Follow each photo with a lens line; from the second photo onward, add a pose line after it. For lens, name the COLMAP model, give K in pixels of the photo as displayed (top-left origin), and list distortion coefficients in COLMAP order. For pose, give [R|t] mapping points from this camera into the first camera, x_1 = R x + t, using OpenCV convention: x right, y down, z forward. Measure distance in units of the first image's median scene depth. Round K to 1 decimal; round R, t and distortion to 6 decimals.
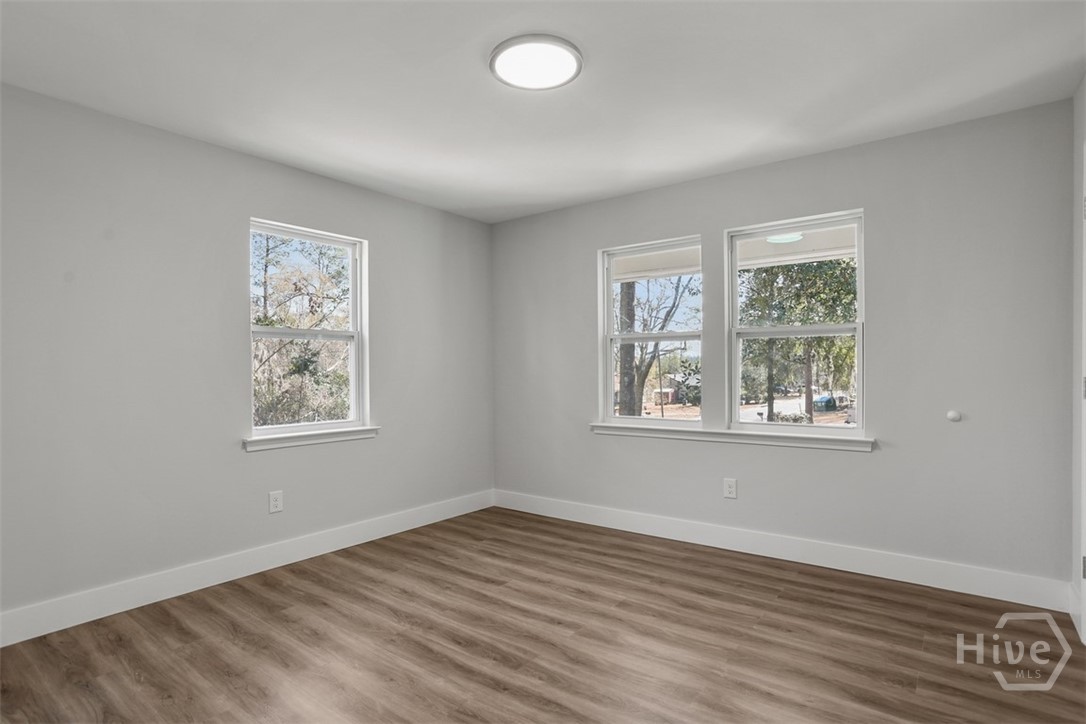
lens RADIAL K [[542.0, 0, 536.4], [0, 542.0, 361.3], [0, 0, 1]] dist [-0.071522, 0.037266]
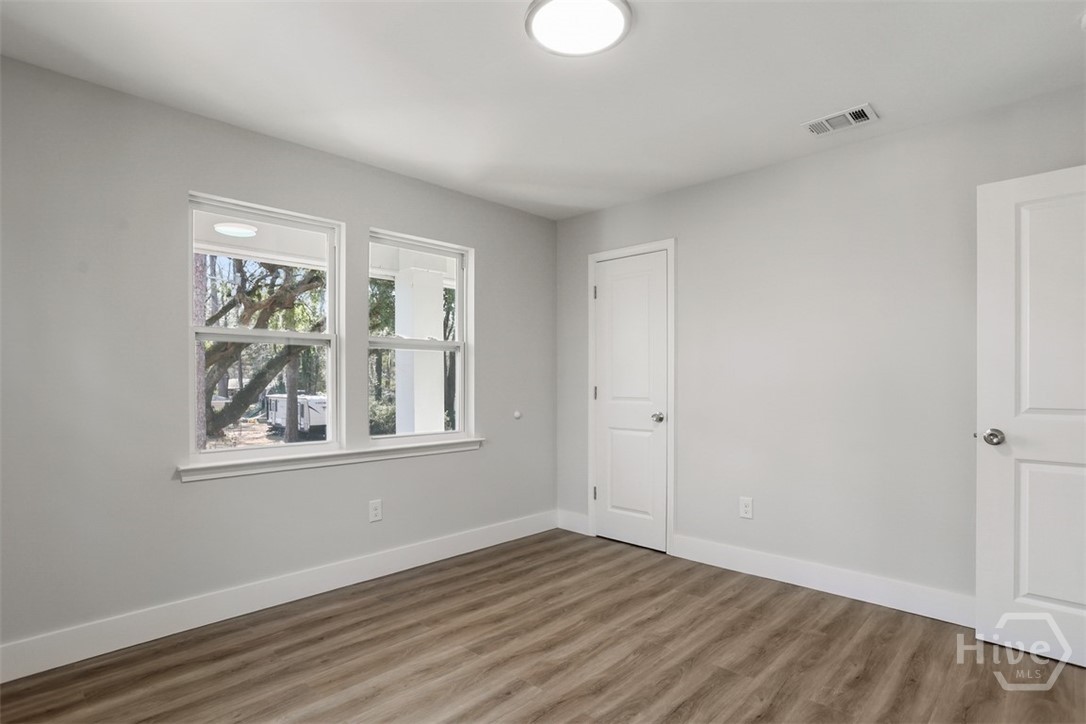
lens RADIAL K [[556.1, 0, 545.9], [0, 556.1, 366.0], [0, 0, 1]] dist [-0.062754, 0.028638]
pose [[0.115861, 0.032323, 0.992739, -0.665484], [-0.013481, 0.999429, -0.030968, 0.015160], [-0.993174, -0.009795, 0.116231, 0.719204]]
